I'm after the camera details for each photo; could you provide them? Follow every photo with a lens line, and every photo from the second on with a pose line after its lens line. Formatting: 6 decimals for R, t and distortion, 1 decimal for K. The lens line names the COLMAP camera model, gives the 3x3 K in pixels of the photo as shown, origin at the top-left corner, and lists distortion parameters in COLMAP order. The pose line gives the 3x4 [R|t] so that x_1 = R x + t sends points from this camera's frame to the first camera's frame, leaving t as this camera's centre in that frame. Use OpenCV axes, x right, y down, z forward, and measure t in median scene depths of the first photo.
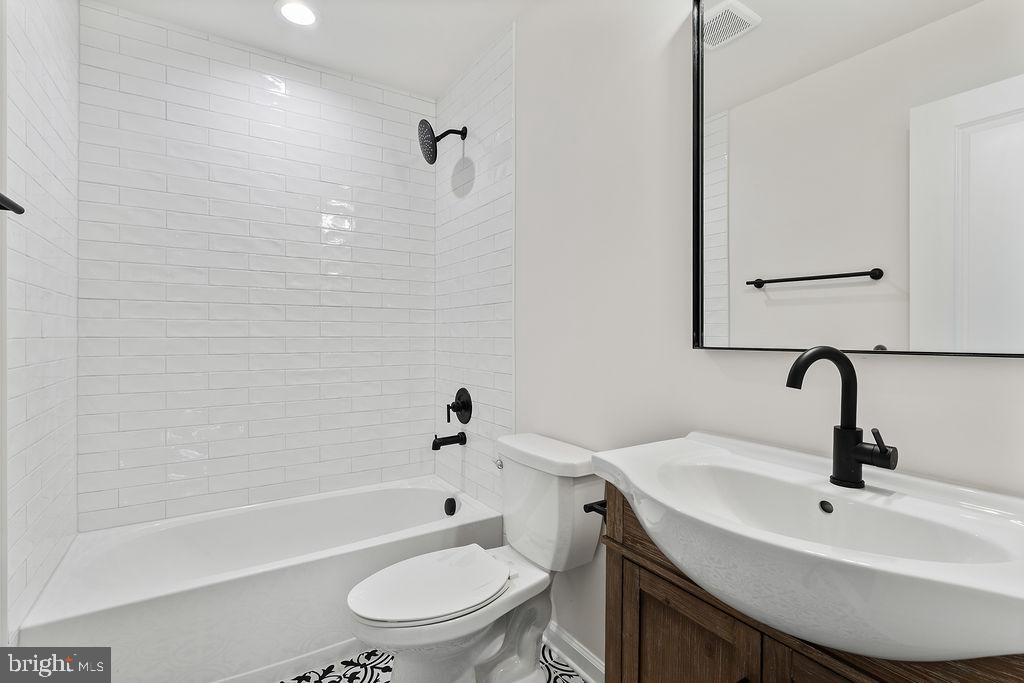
lens RADIAL K [[478.3, 0, 512.0], [0, 478.3, 341.5], [0, 0, 1]] dist [0.000640, 0.000010]
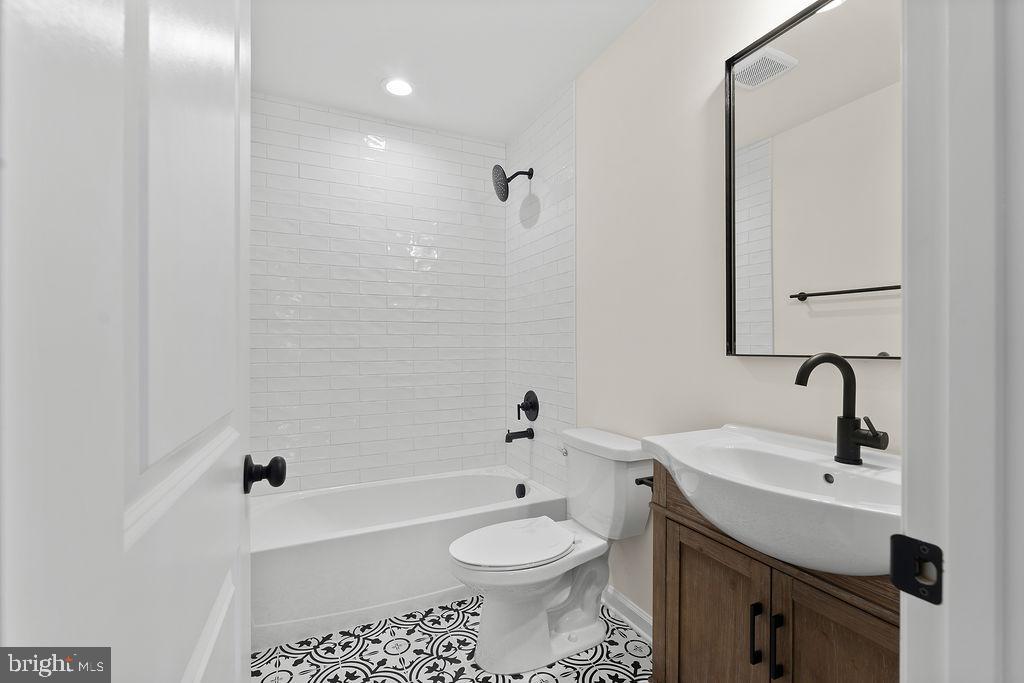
lens RADIAL K [[448.9, 0, 514.2], [0, 448.9, 348.3], [0, 0, 1]] dist [-0.000797, -0.000053]
pose [[0.992911, -0.003935, -0.118797, -0.019559], [0.003088, 0.999968, -0.007315, 0.002064], [0.118822, 0.006896, 0.992892, -0.166083]]
